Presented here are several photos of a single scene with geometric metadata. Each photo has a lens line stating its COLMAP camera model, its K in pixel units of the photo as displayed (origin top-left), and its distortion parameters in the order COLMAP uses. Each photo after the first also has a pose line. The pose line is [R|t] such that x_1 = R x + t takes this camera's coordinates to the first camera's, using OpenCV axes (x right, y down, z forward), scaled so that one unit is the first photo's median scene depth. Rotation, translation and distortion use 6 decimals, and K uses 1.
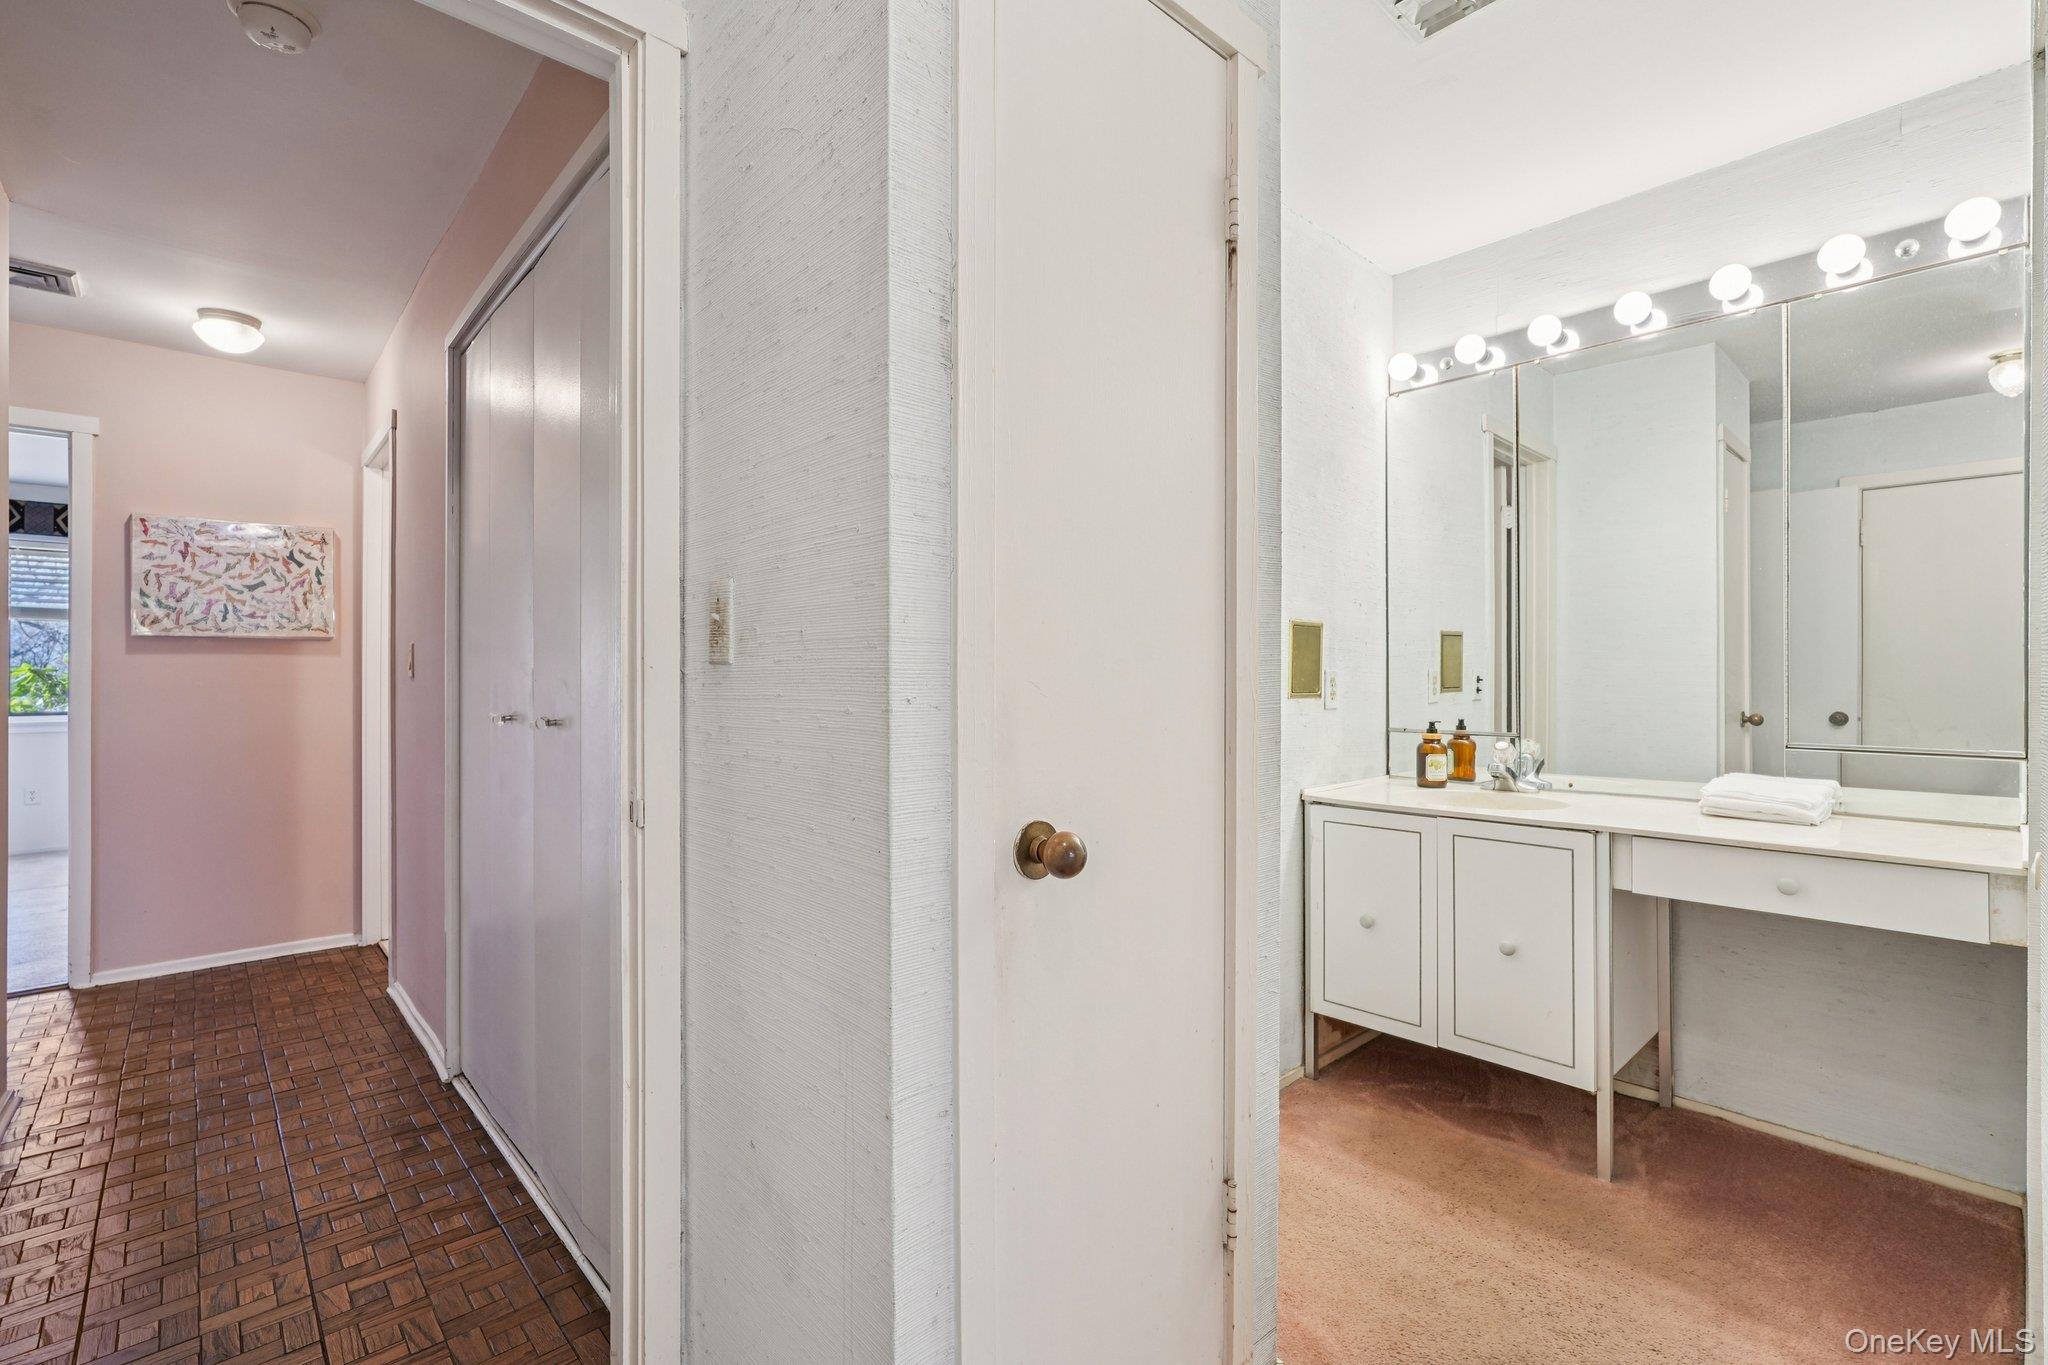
lens RADIAL K [[894.9, 0, 1028.0], [0, 894.9, 683.2], [0, 0, 1]] dist [-0.010610, 0.004546]
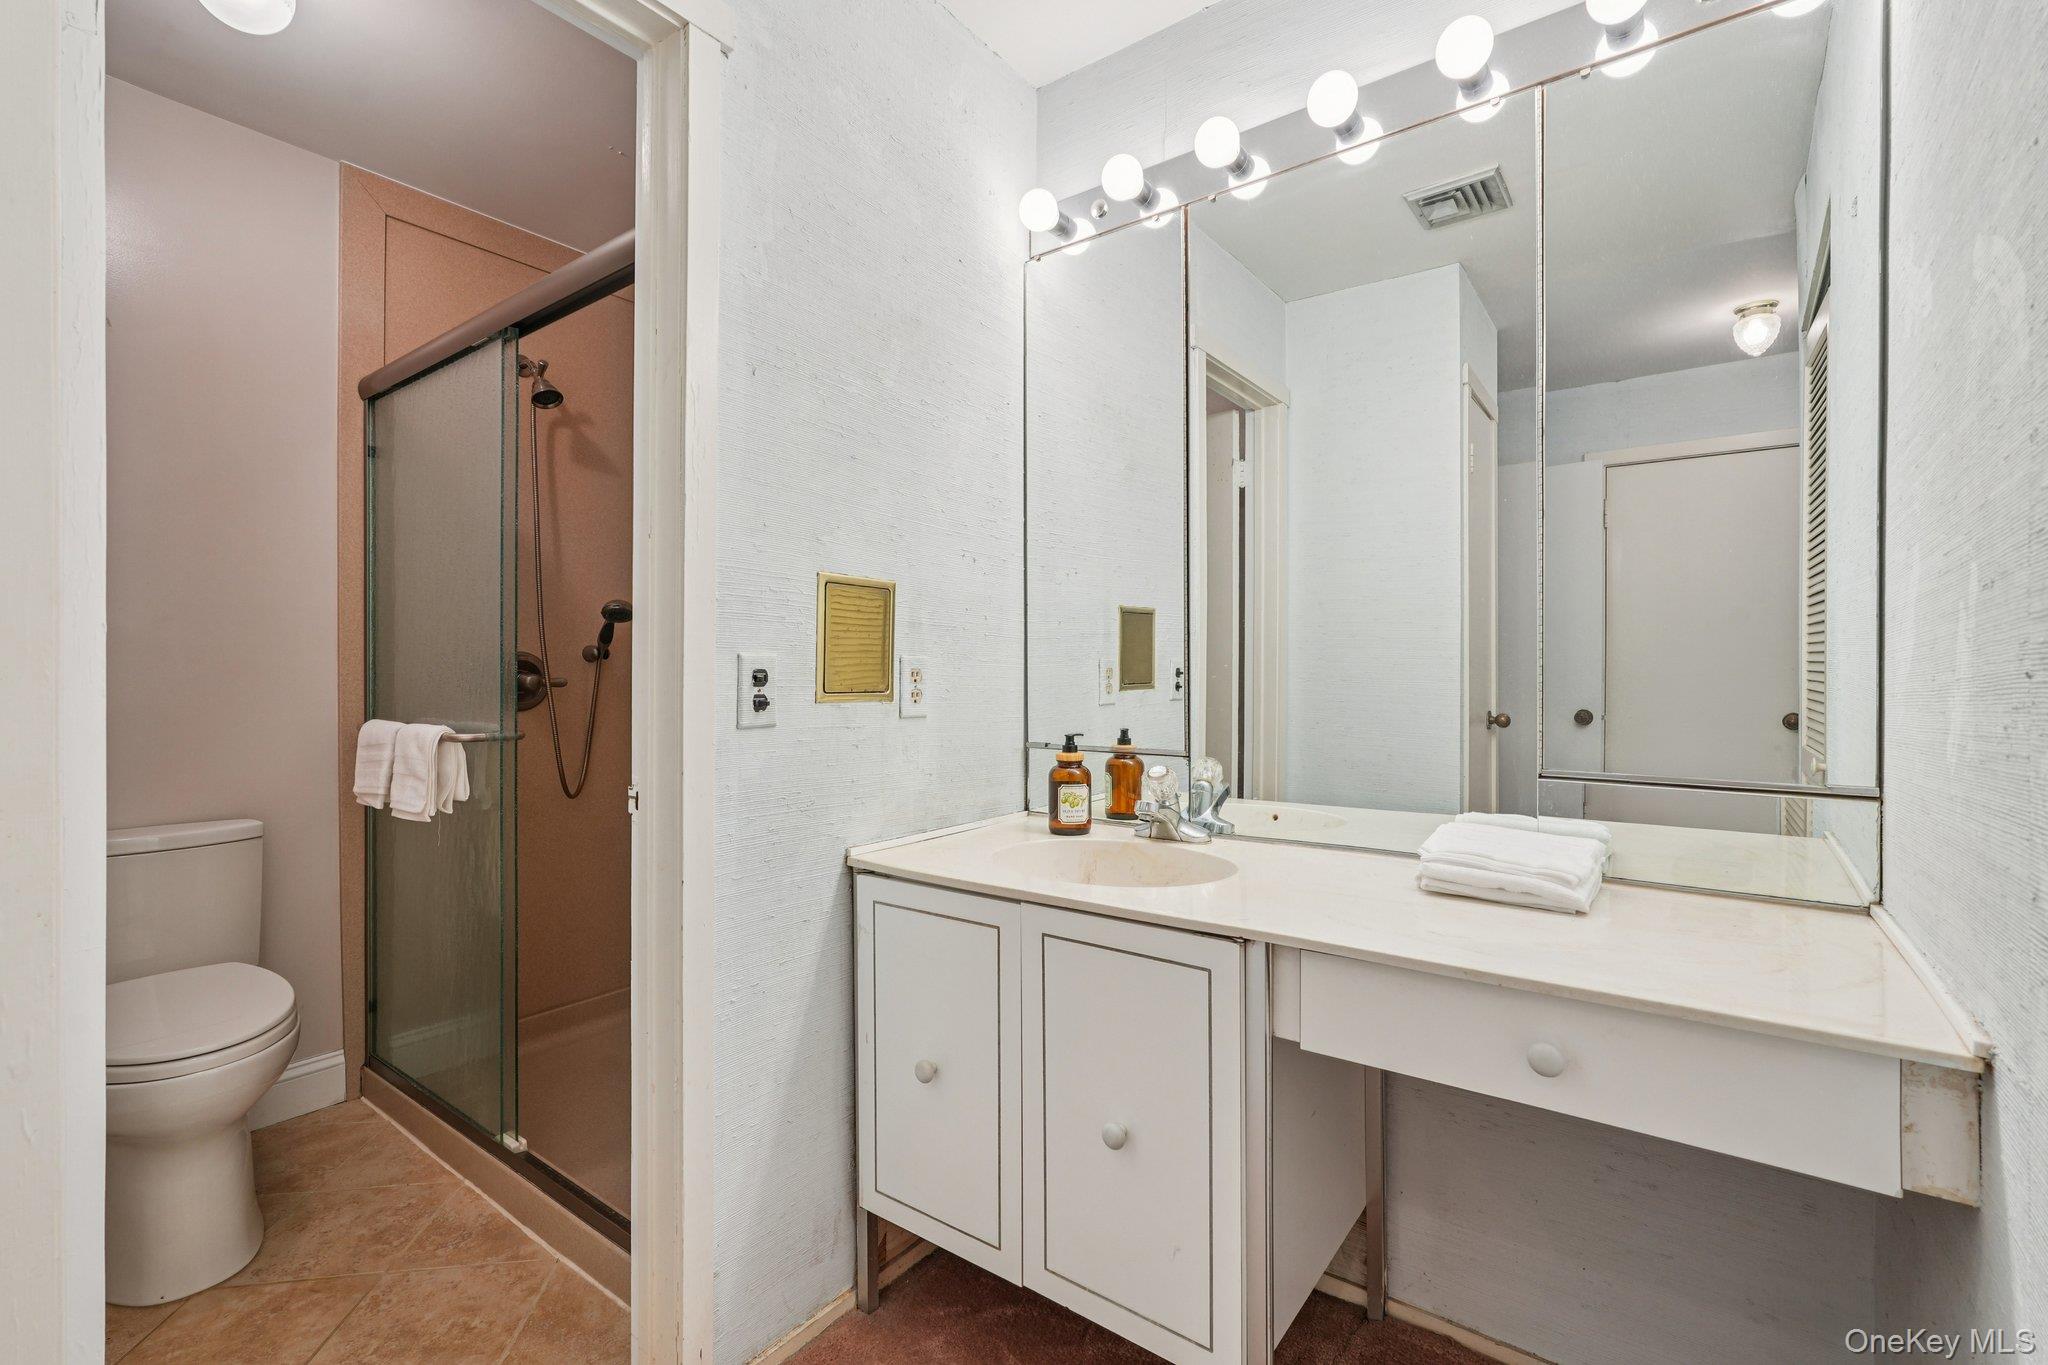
lens RADIAL K [[894.9, 0, 1016.8], [0, 894.9, 683.2], [0, 0, 1]] dist [-0.010610, 0.004546]
pose [[0.983267, -0.003548, 0.182135, 0.295526], [0.002252, 0.999971, 0.007324, -0.000562], [-0.182155, -0.006791, 0.983246, 0.354467]]
